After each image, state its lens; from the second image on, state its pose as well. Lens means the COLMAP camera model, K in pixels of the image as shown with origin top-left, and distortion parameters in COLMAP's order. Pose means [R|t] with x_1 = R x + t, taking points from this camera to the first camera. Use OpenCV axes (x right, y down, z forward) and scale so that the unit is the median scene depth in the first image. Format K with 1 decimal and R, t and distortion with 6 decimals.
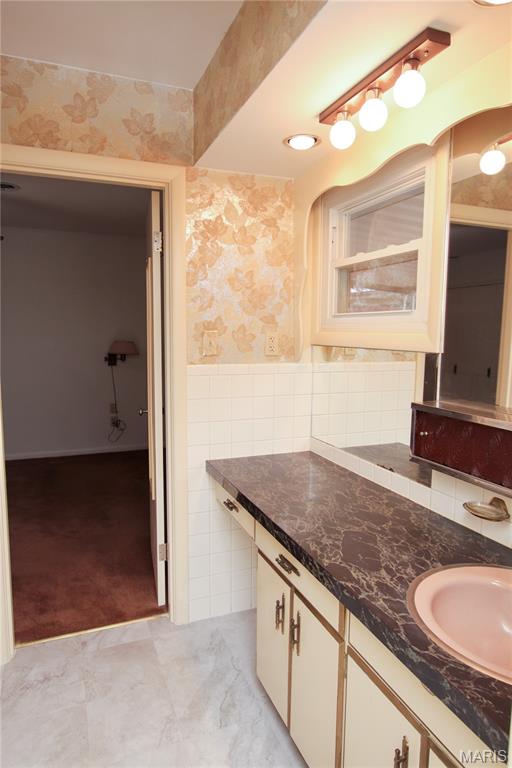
lens RADIAL K [[478.6, 0, 268.0], [0, 478.6, 384.3], [0, 0, 1]] dist [-0.004673, -0.002874]
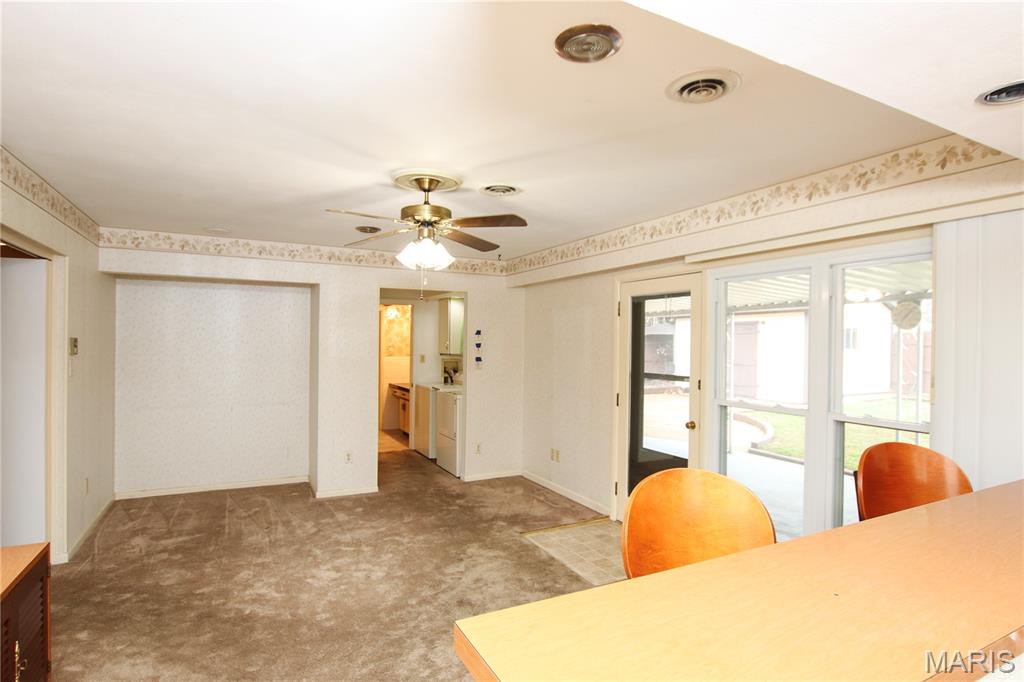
lens RADIAL K [[550.5, 0, 512.0], [0, 550.5, 341.0], [0, 0, 1]] dist [0.002084, 0.000694]
pose [[0.998460, -0.002010, 0.055442, 0.606275], [0.008254, 0.993604, -0.112616, 0.336835], [-0.054861, 0.112900, 0.992091, -3.440267]]
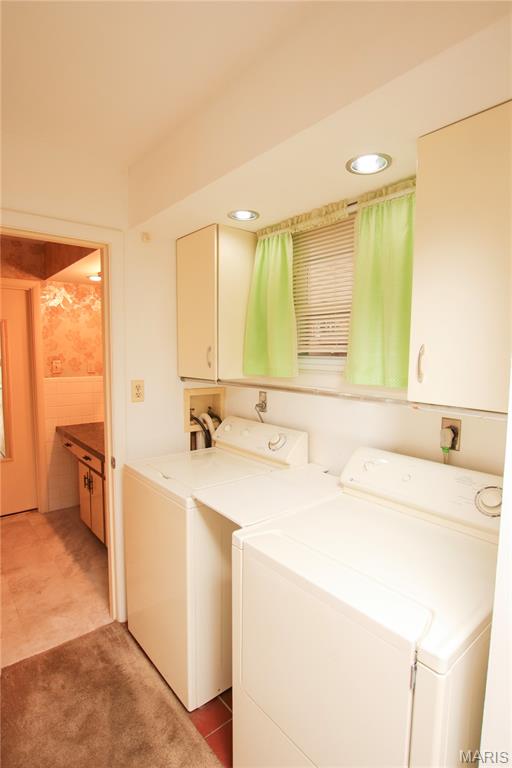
lens RADIAL K [[399.5, 0, 256.0], [0, 399.5, 390.3], [0, 0, 1]] dist [-0.011127, -0.000158]
pose [[0.962276, -0.028634, 0.270565, 0.234890], [0.032142, 0.999447, -0.008542, 0.053923], [-0.270171, 0.016916, 0.962664, -0.849469]]
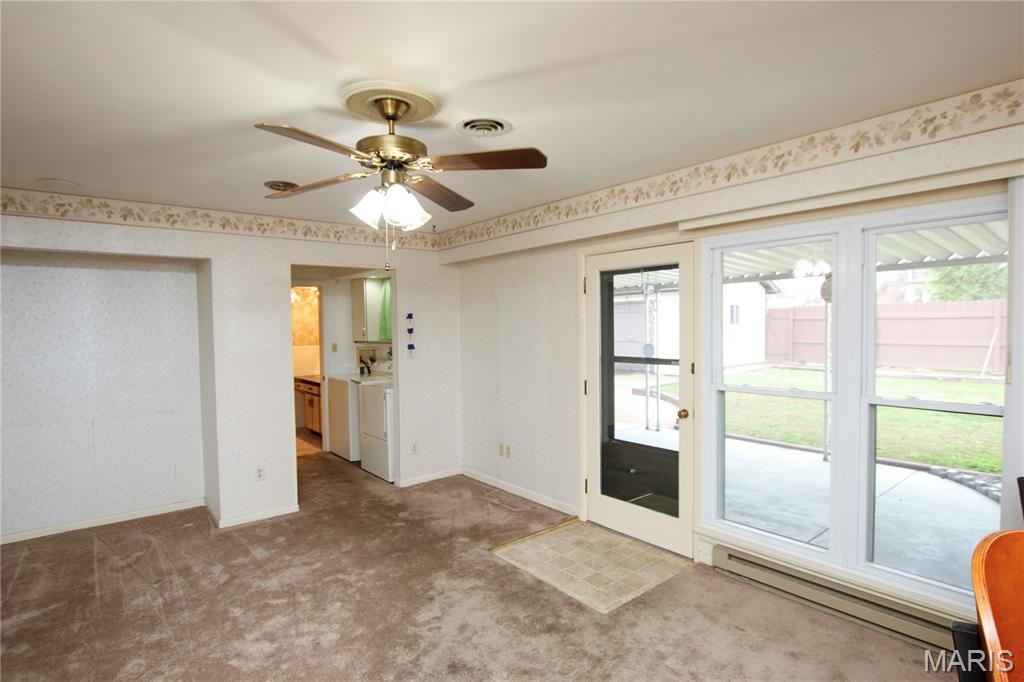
lens RADIAL K [[532.6, 0, 515.8], [0, 532.6, 341.9], [0, 0, 1]] dist [-0.011127, -0.000158]
pose [[0.963006, -0.036478, 0.266999, 0.408324], [0.057536, 0.995782, -0.071475, 0.285316], [-0.263265, 0.084193, 0.961043, -3.030312]]
